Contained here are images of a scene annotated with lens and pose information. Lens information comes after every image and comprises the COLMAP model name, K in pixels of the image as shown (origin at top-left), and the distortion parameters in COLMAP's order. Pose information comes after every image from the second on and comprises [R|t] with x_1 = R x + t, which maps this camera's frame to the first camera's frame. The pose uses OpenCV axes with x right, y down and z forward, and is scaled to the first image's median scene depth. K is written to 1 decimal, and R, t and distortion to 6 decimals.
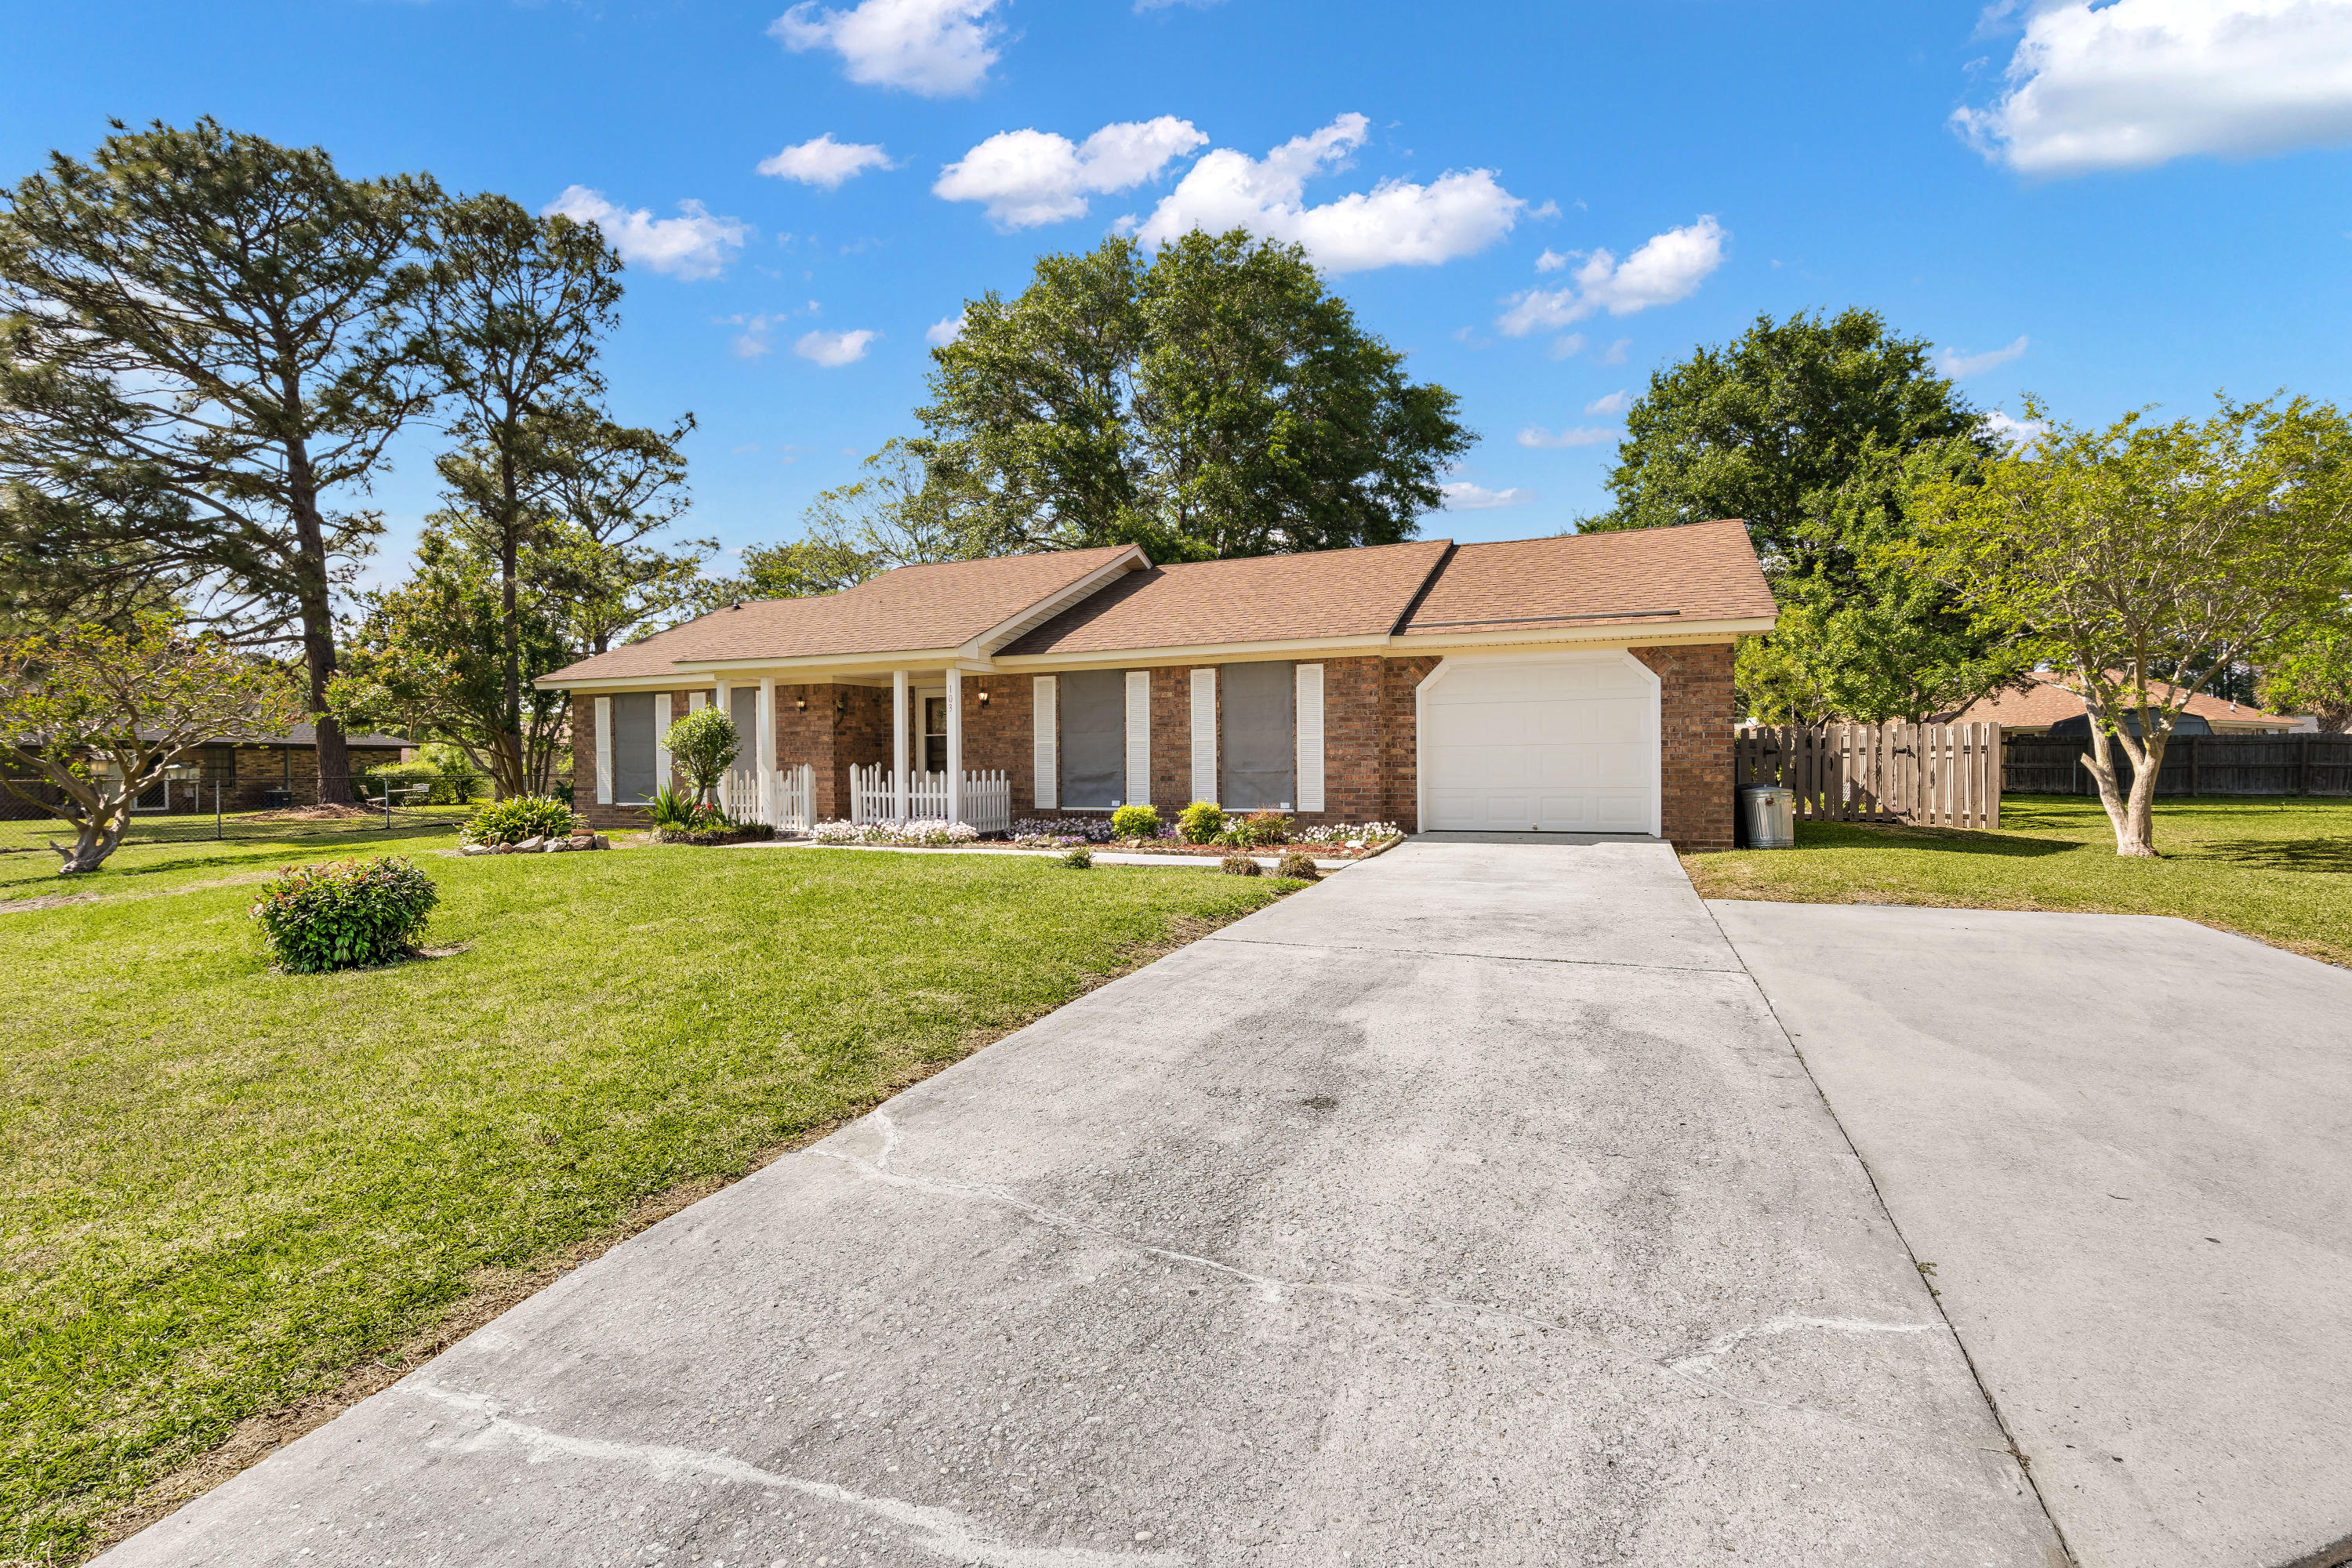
lens RADIAL K [[1057.3, 0, 1176.0], [0, 1057.3, 784.0], [0, 0, 1]] dist [-0.001373, 0.000073]
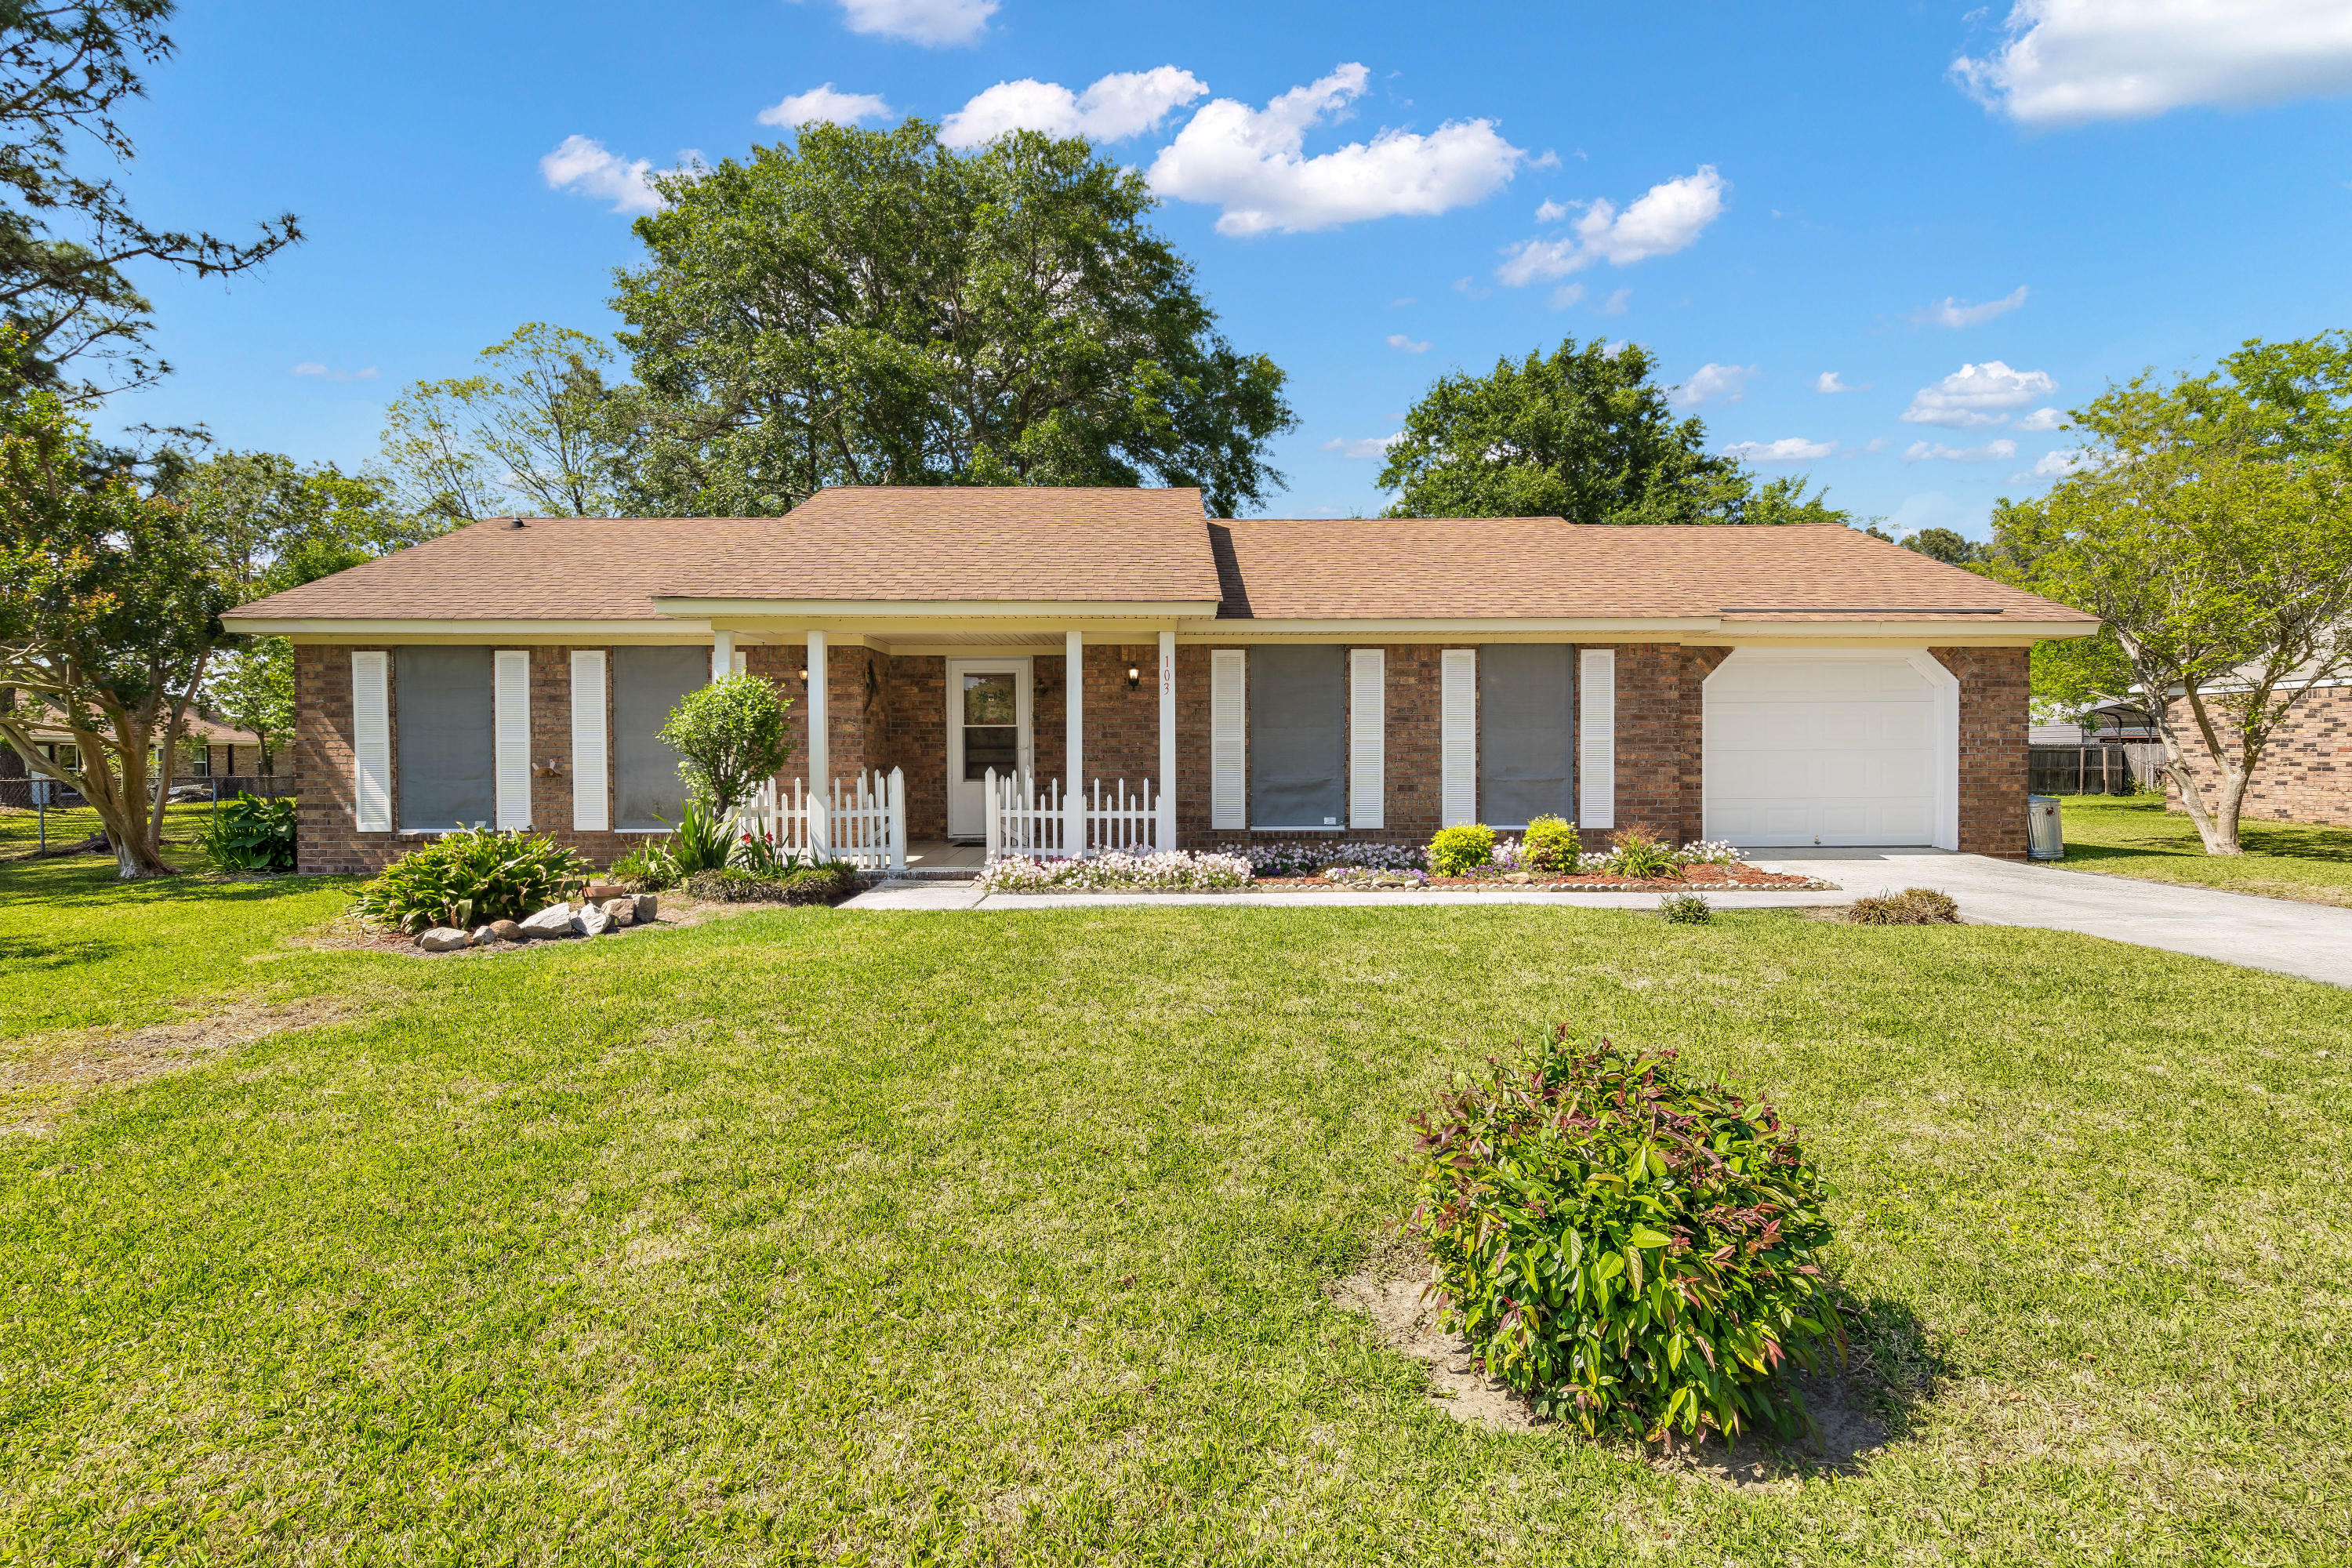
lens RADIAL K [[1100.3, 0, 1176.0], [0, 1100.3, 784.0], [0, 0, 1]] dist [0.001379, 0.000898]
pose [[0.914918, -0.003394, 0.403626, -0.498079], [0.002807, 0.999994, 0.002046, -0.010727], [-0.403631, -0.000739, 0.914922, 0.333543]]
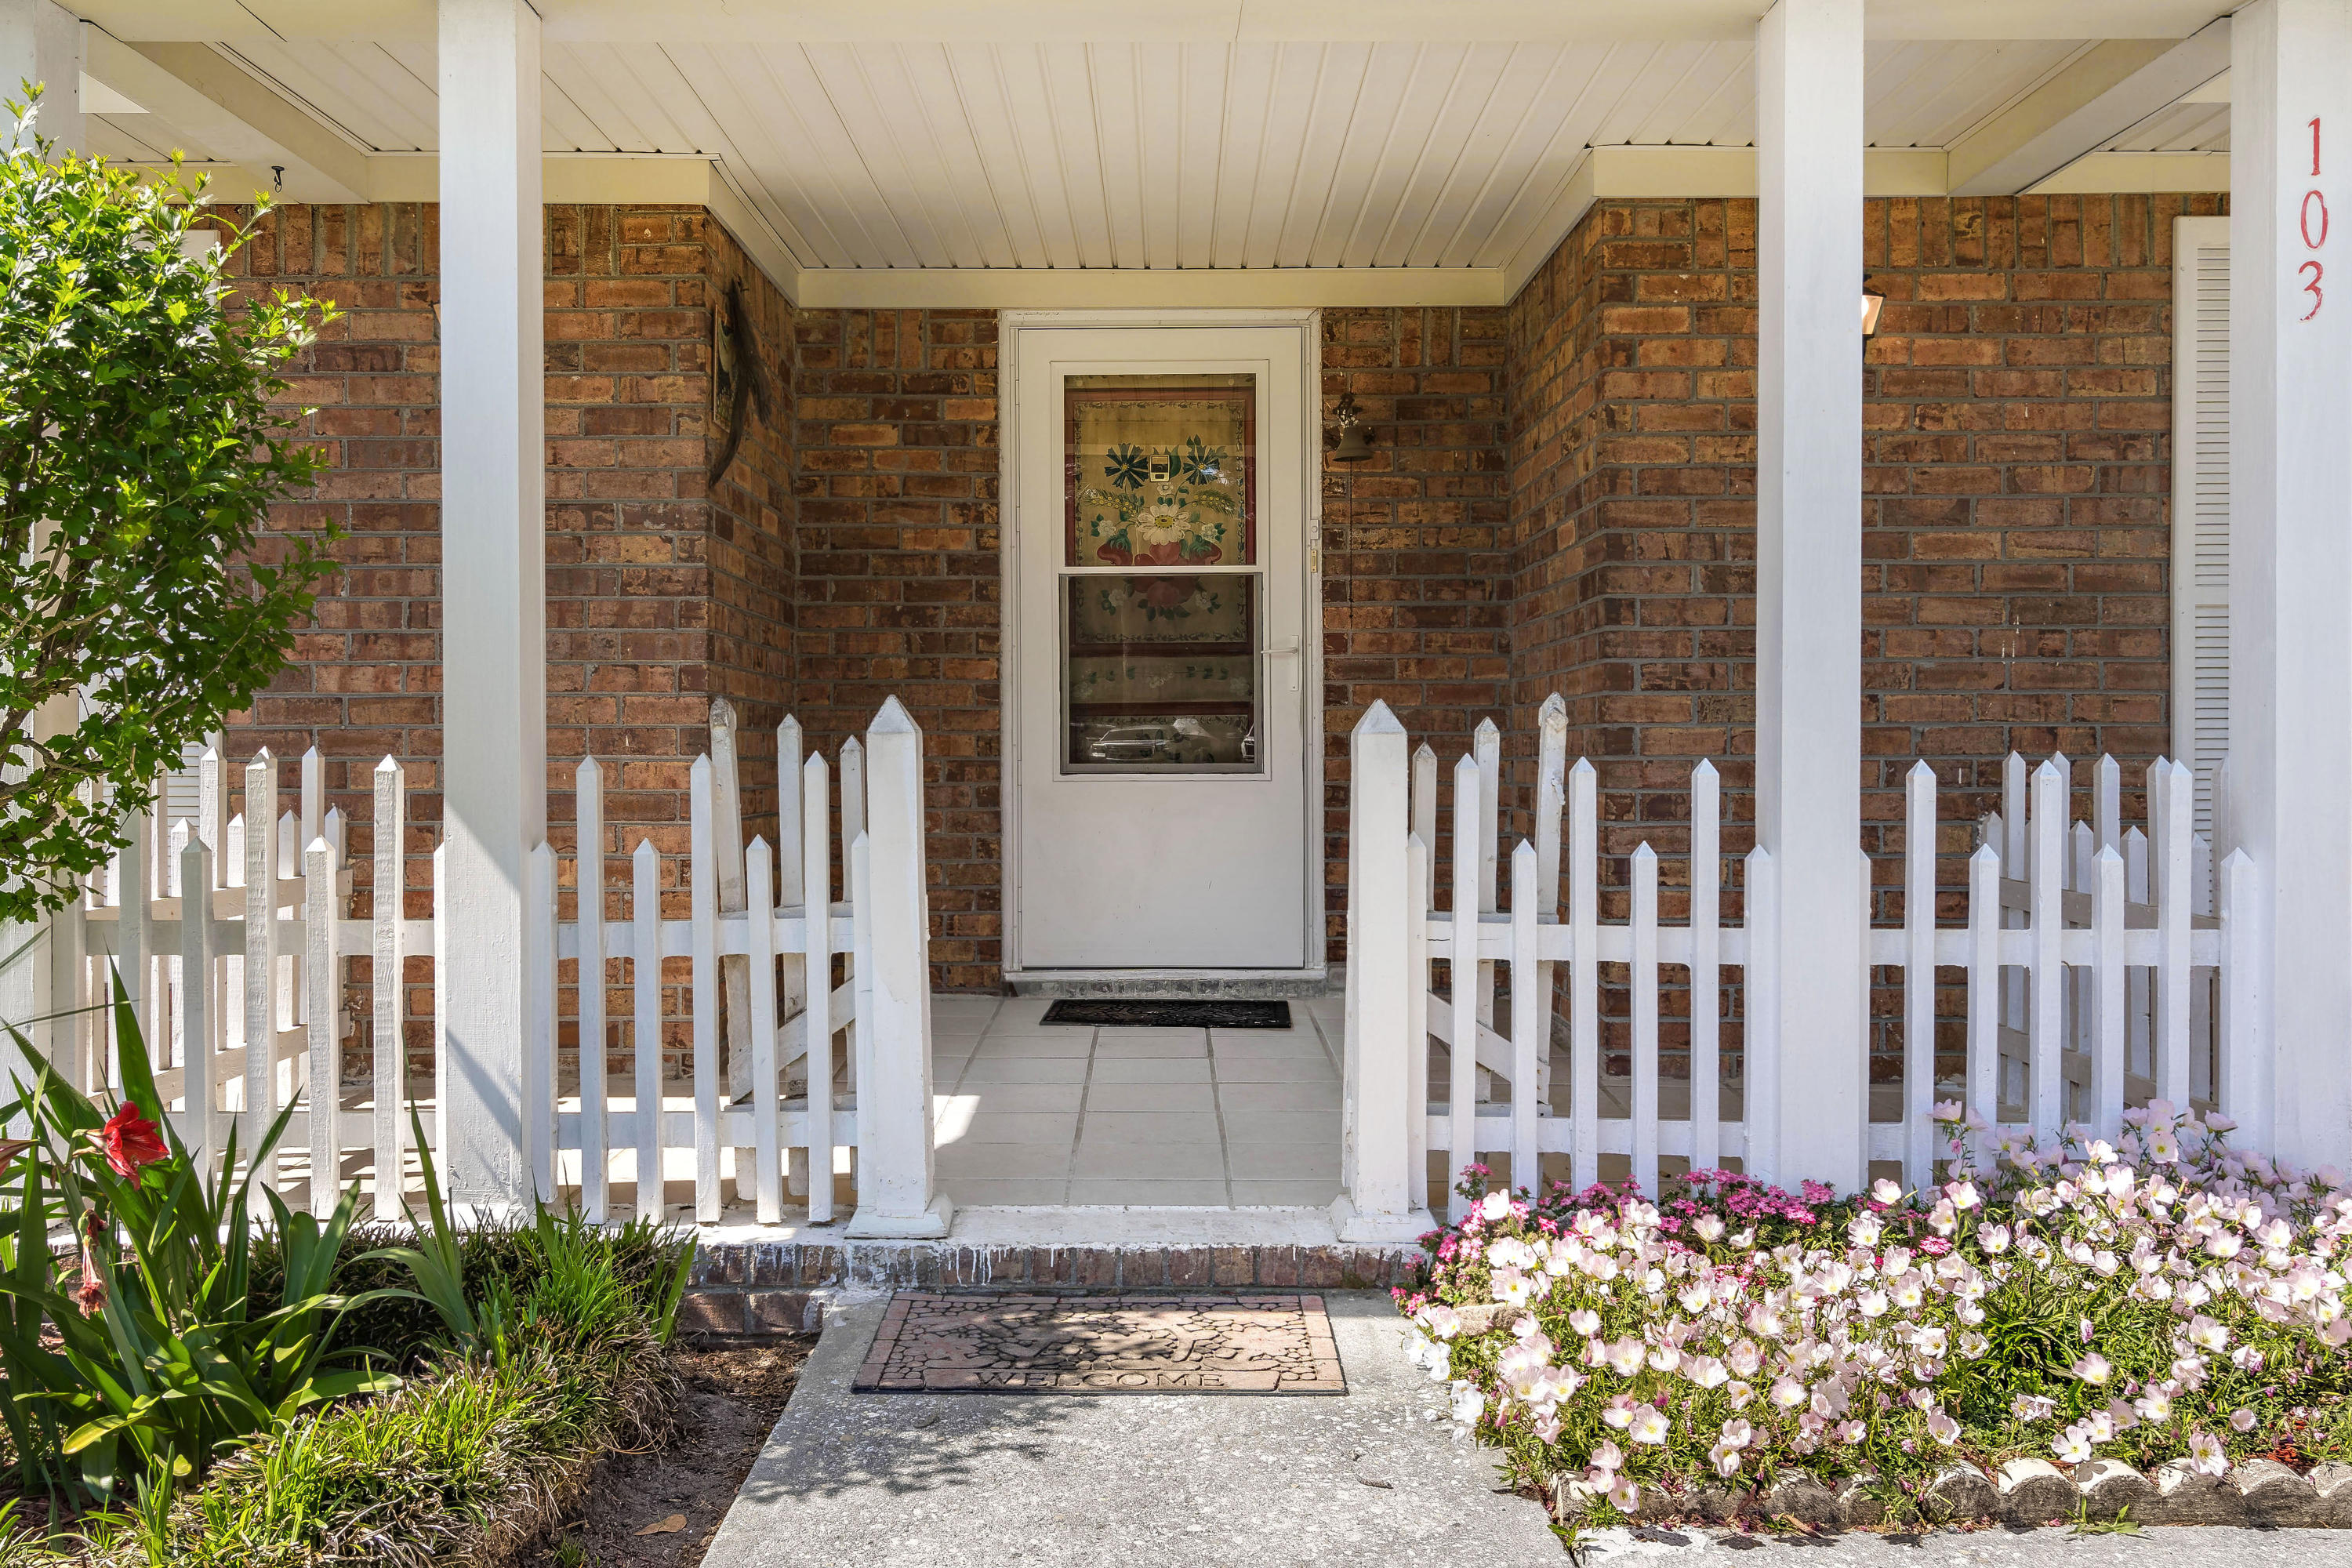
lens RADIAL K [[1845.7, 0, 1179.6], [0, 1845.7, 746.9], [0, 0, 1]] dist [0.007432, 0.003613]
pose [[0.915963, 0.001956, 0.401257, -0.435128], [0.002734, 0.999934, -0.011115, -0.012494], [-0.401252, 0.011278, 0.915898, 0.840197]]
